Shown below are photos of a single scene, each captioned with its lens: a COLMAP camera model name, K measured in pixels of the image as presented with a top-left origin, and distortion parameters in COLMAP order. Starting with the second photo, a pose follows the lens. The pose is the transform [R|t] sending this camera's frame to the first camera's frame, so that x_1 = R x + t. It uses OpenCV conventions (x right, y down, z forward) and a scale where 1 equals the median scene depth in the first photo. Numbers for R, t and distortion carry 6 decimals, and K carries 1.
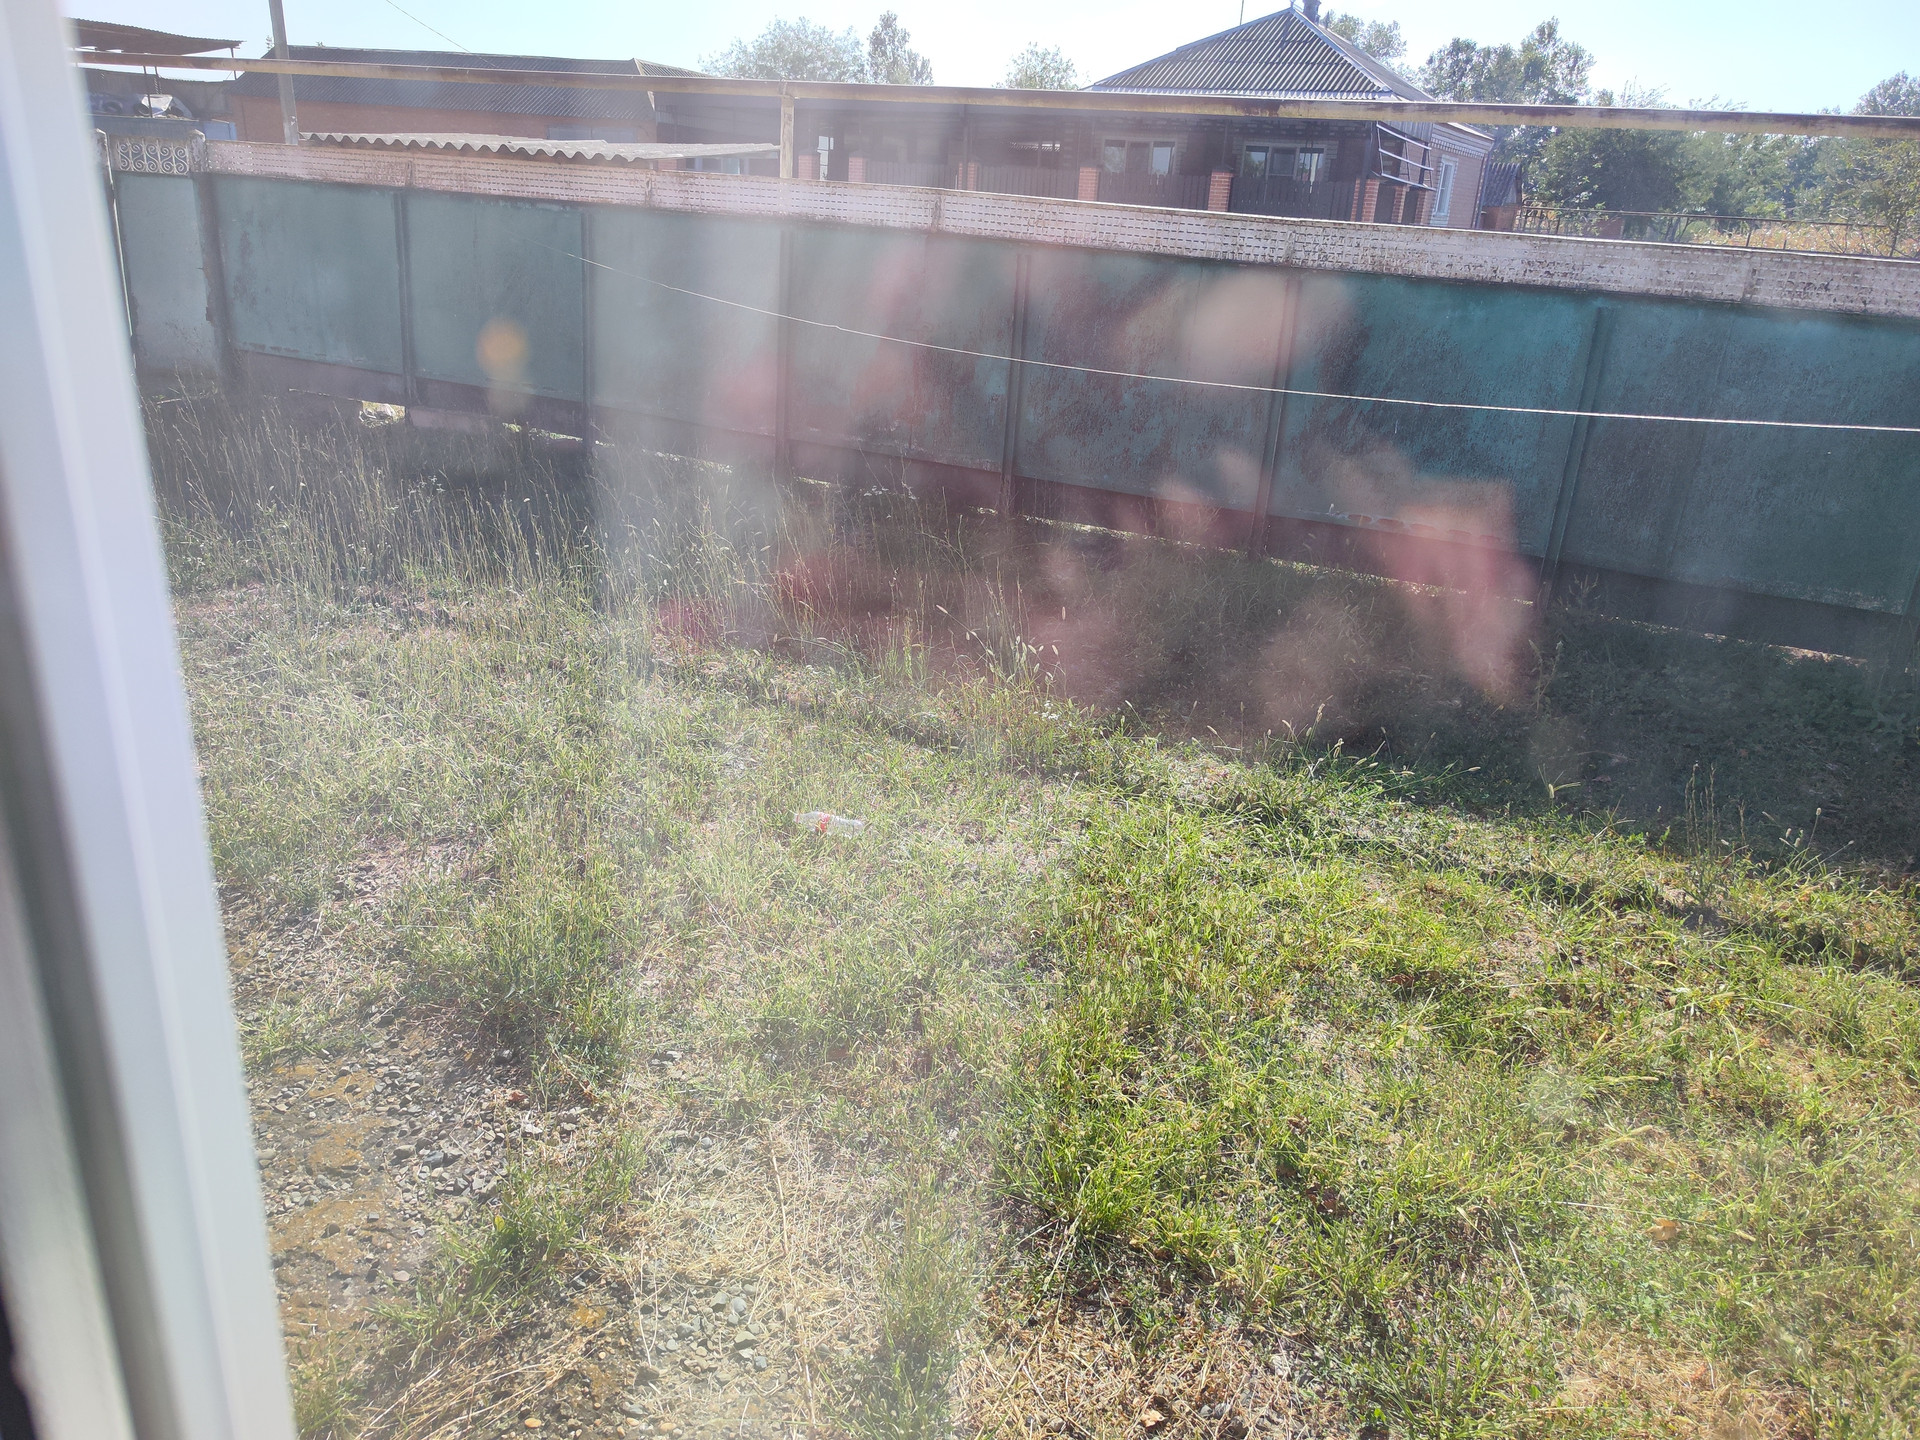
lens RADIAL K [[1304.3, 0, 961.8], [0, 1304.3, 687.0], [0, 0, 1]] dist [0.018163, -0.013913]
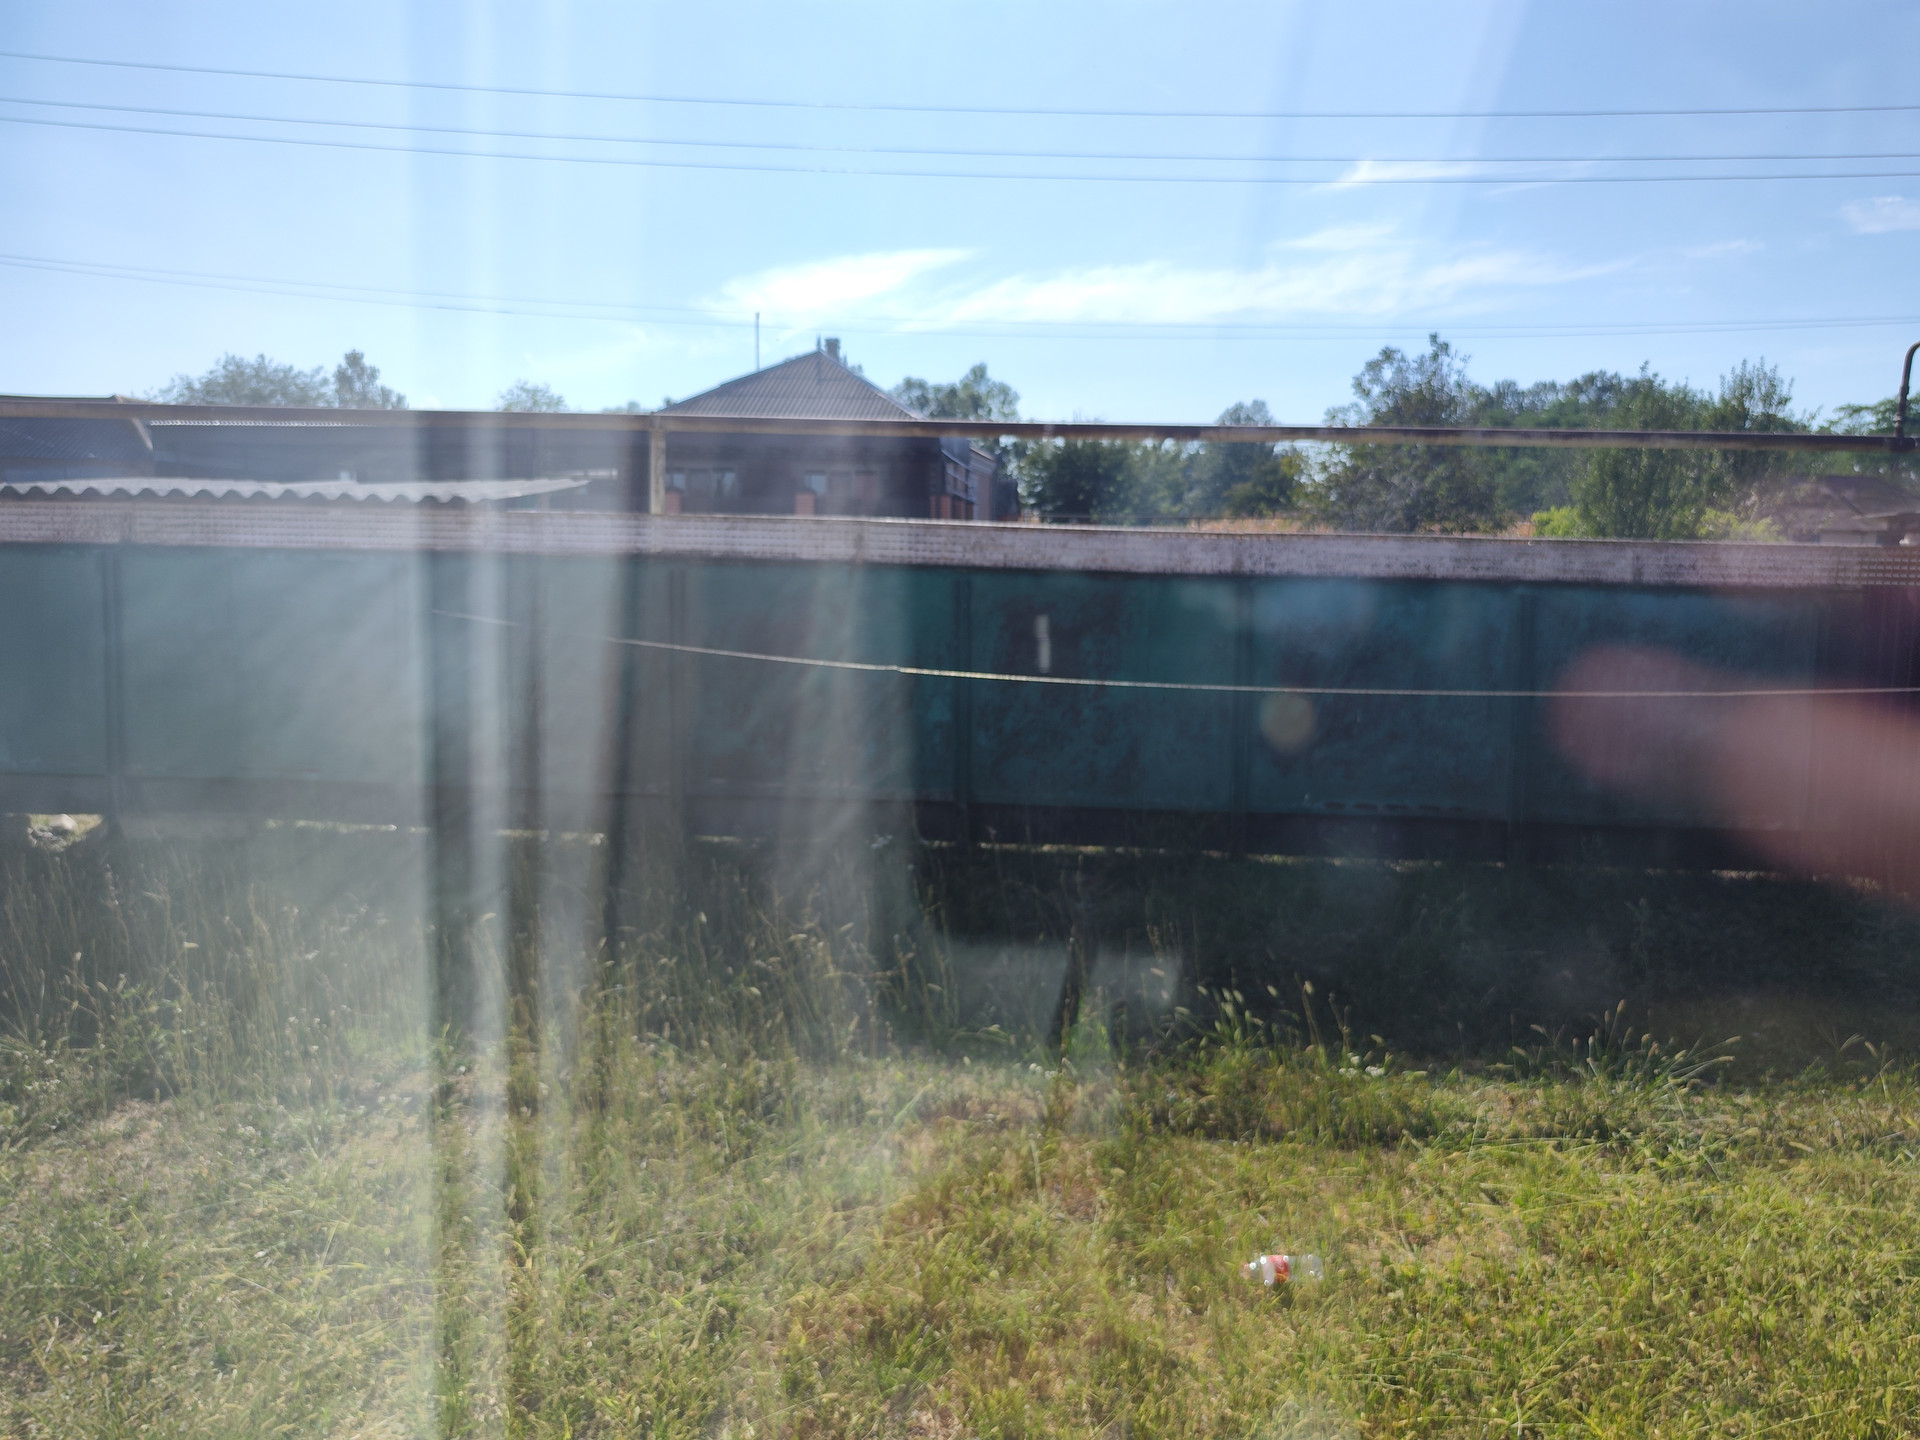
lens RADIAL K [[1289.9, 0, 966.0], [0, 1289.9, 737.2], [0, 0, 1]] dist [0.011852, -0.007694]
pose [[0.919294, -0.104982, 0.379312, -0.285581], [0.174103, 0.972815, -0.152708, -0.065088], [-0.352968, 0.206423, 0.912580, 0.142349]]
